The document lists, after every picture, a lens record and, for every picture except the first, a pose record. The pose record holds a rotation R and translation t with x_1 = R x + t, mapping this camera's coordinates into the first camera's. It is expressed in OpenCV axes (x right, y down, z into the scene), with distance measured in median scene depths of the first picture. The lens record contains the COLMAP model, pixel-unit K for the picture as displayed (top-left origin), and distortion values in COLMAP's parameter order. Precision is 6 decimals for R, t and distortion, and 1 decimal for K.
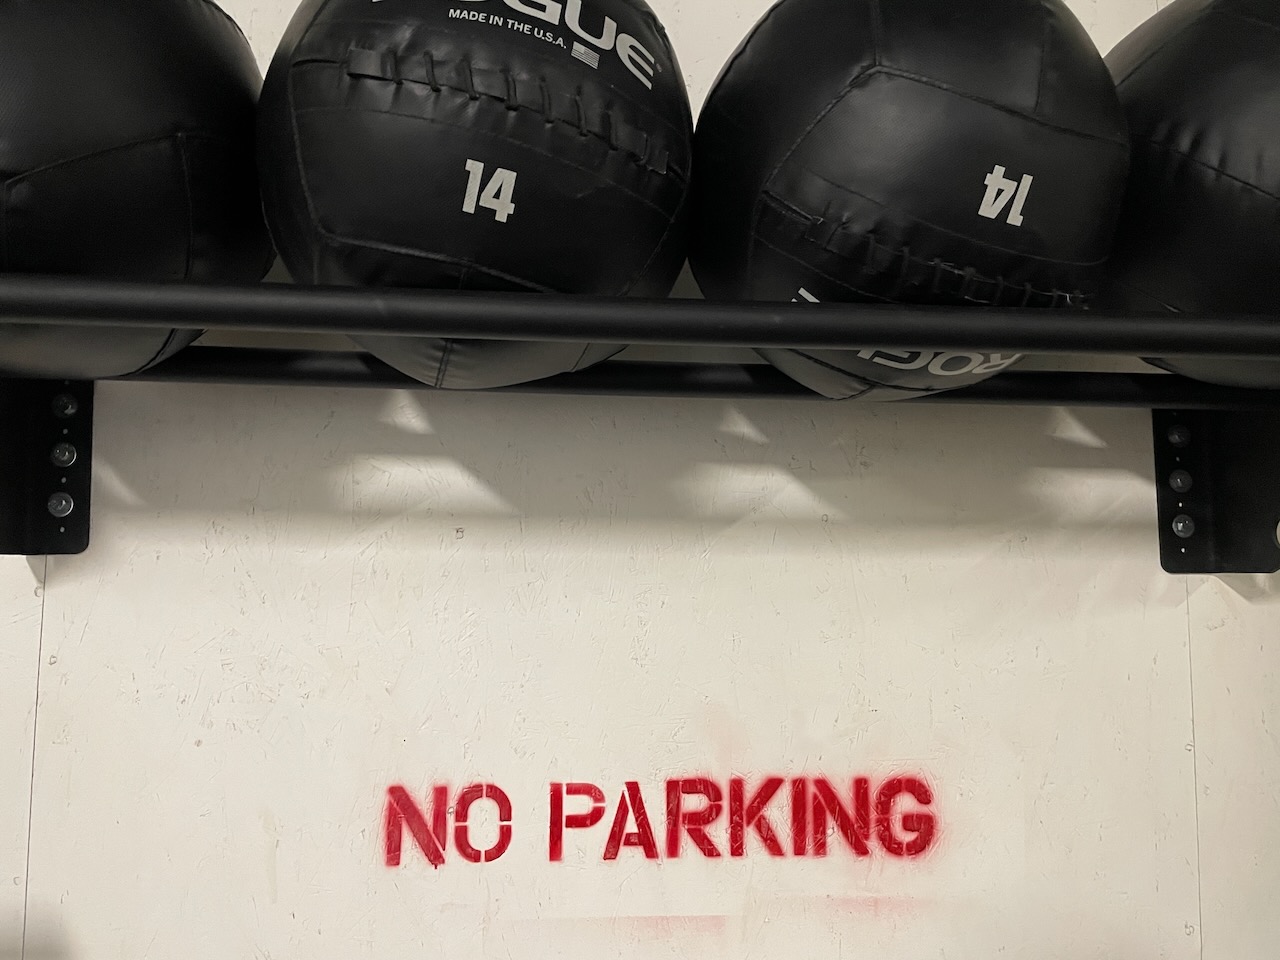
lens RADIAL K [[939.7, 0, 641.3], [0, 939.7, 472.8], [0, 0, 1]] dist [0.045113, -0.009010]
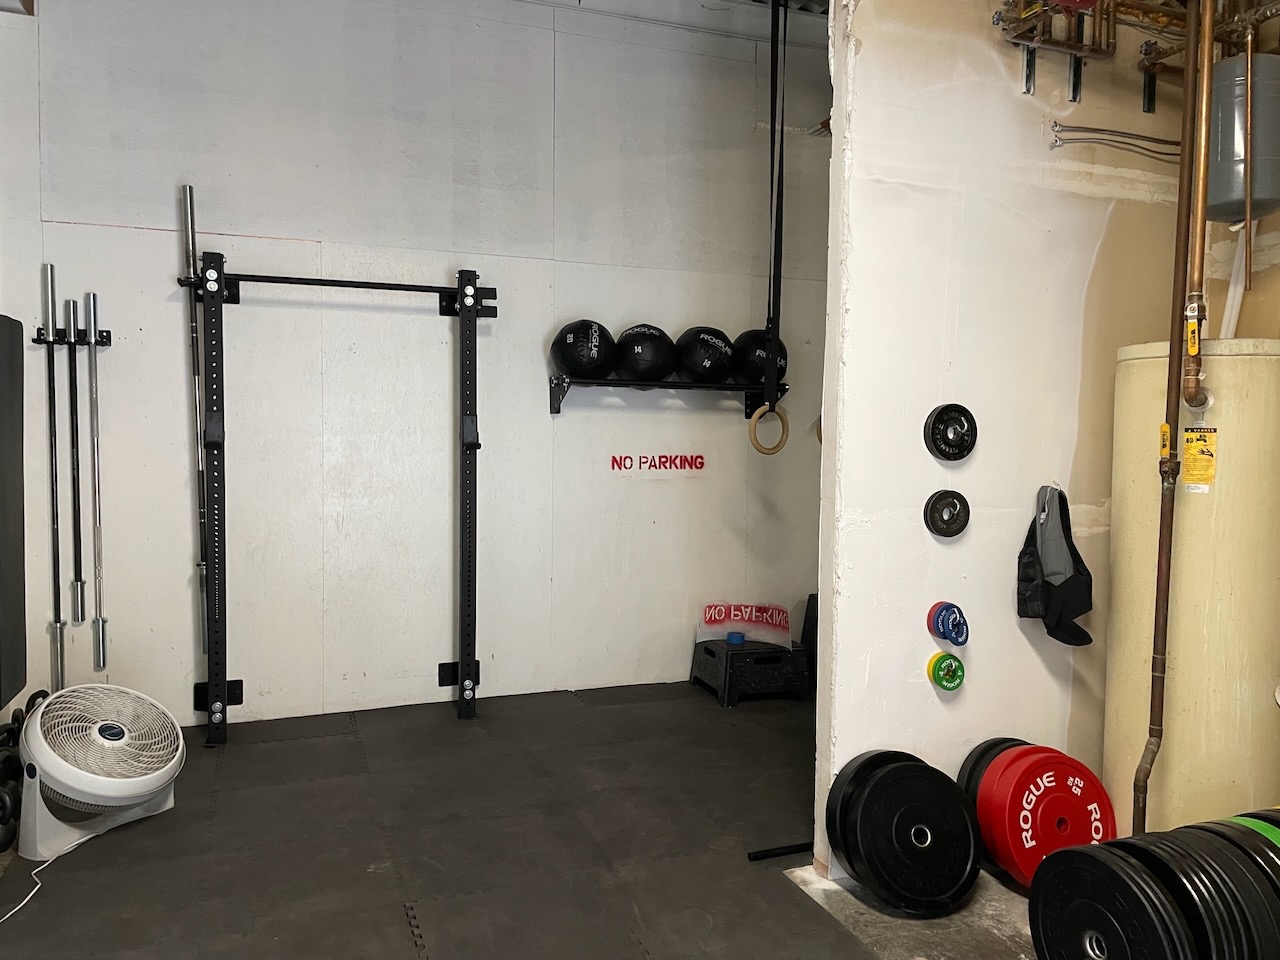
lens RADIAL K [[939.7, 0, 635.9], [0, 939.7, 478.9], [0, 0, 1]] dist [0.045113, -0.009010]
pose [[0.961105, -0.009054, 0.276034, -1.617683], [-0.031817, 0.989178, 0.143227, -0.322424], [-0.274344, -0.146439, 0.950416, -4.197763]]
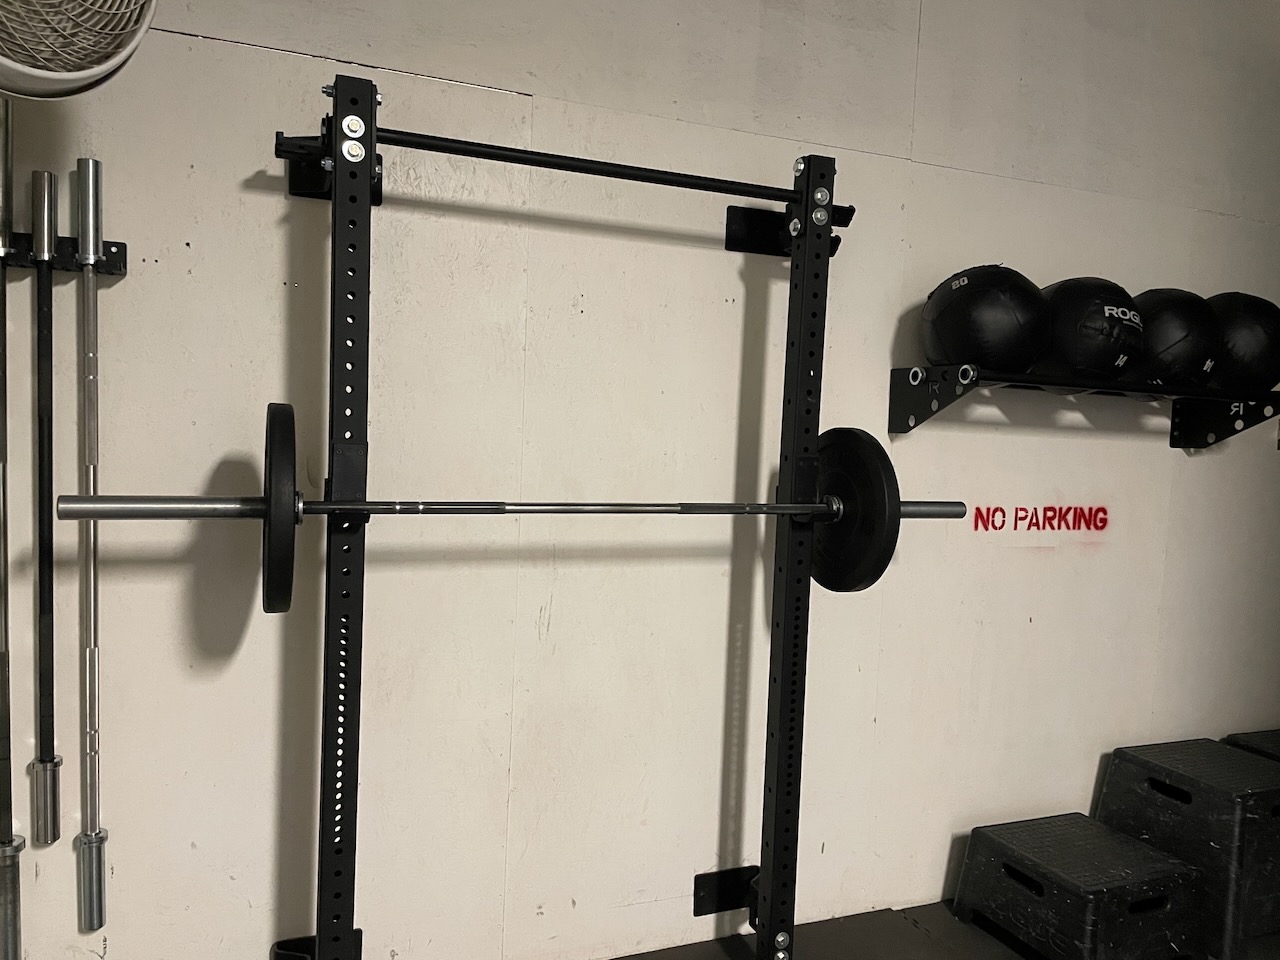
lens RADIAL K [[939.7, 0, 646.1], [0, 939.7, 486.5], [0, 0, 1]] dist [0.045113, -0.009010]
pose [[0.954040, 0.015597, 0.299273, -2.258573], [-0.067153, 0.984376, 0.162771, -0.184424], [-0.292058, -0.175387, 0.940182, -1.657069]]
